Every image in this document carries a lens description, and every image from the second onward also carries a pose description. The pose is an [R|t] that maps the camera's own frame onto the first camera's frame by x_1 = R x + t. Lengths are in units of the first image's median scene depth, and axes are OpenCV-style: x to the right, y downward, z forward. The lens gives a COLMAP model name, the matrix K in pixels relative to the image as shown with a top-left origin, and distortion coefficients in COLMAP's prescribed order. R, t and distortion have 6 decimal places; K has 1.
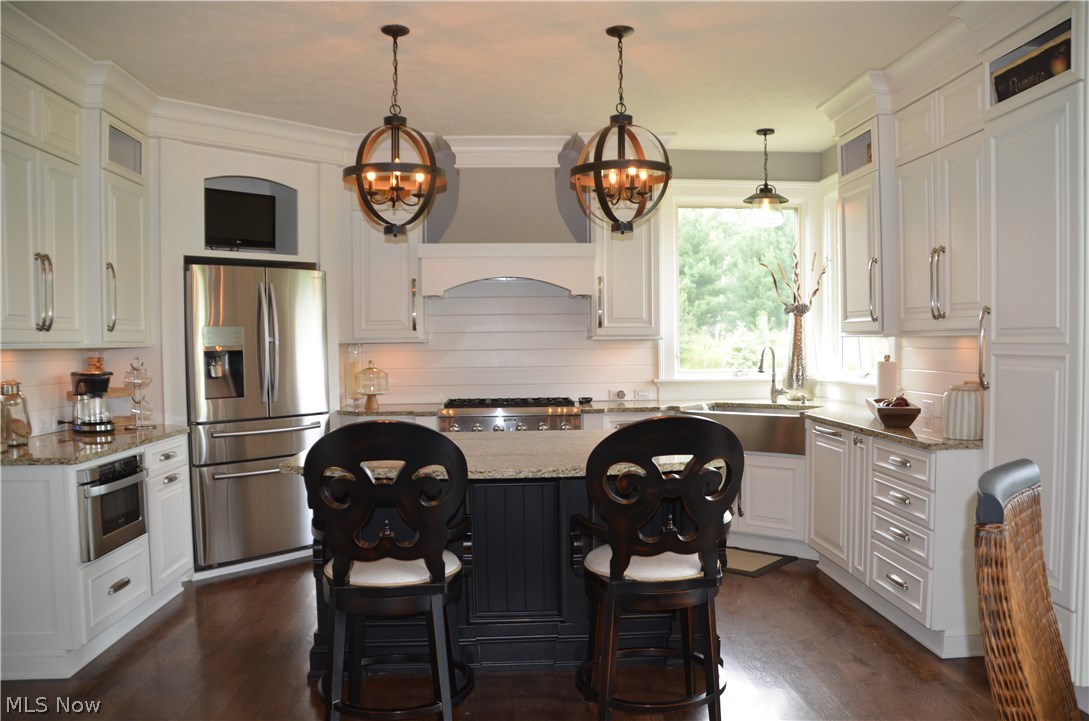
lens RADIAL K [[897.5, 0, 547.1], [0, 897.5, 377.0], [0, 0, 1]] dist [-0.100394, 0.010557]
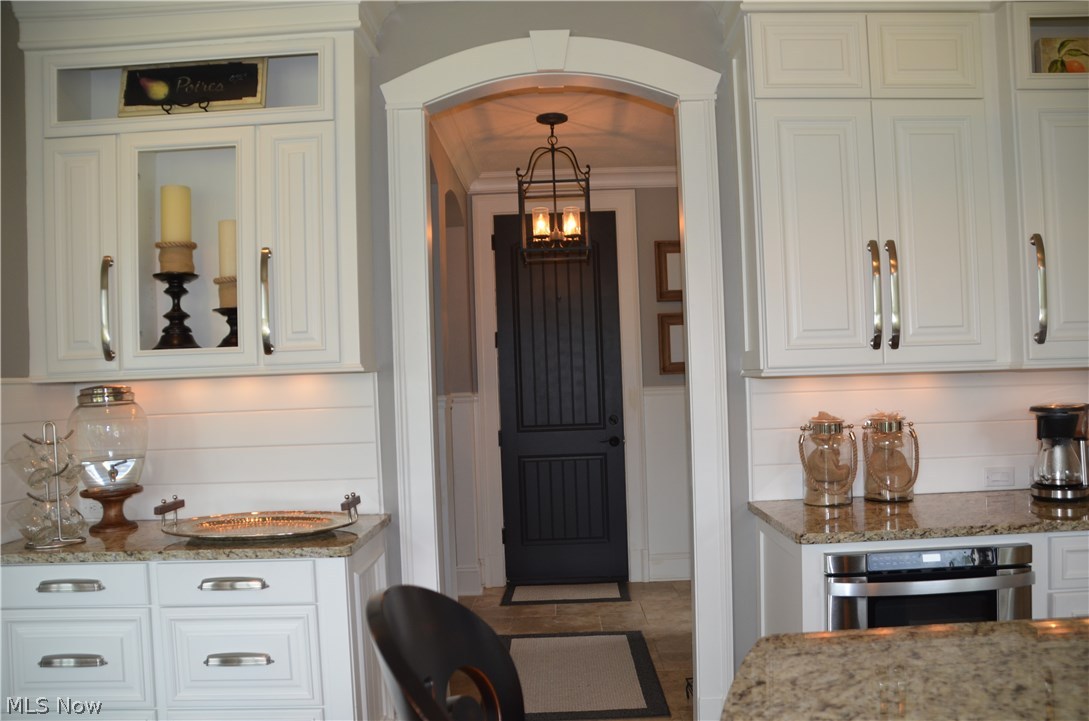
lens RADIAL K [[897.5, 0, 547.1], [0, 897.5, 377.0], [0, 0, 1]] dist [-0.100394, 0.010557]
pose [[-0.049389, 0.005114, -0.998767, 0.116721], [-0.010733, 0.999926, 0.005651, -0.022973], [0.998722, 0.010999, -0.049331, 0.595991]]
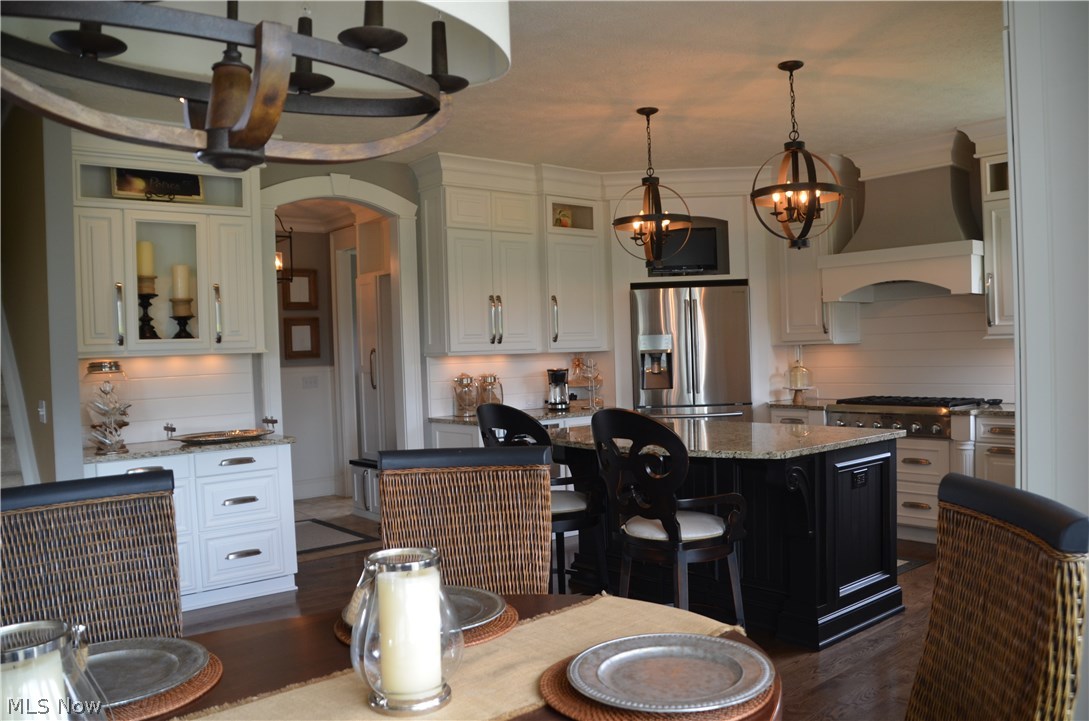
lens RADIAL K [[897.5, 0, 547.1], [0, 897.5, 377.0], [0, 0, 1]] dist [-0.100394, 0.010557]
pose [[0.593358, 0.016625, -0.804767, 0.623453], [-0.010638, 0.999861, 0.012812, -0.009691], [0.804868, 0.000959, 0.593453, 0.078134]]
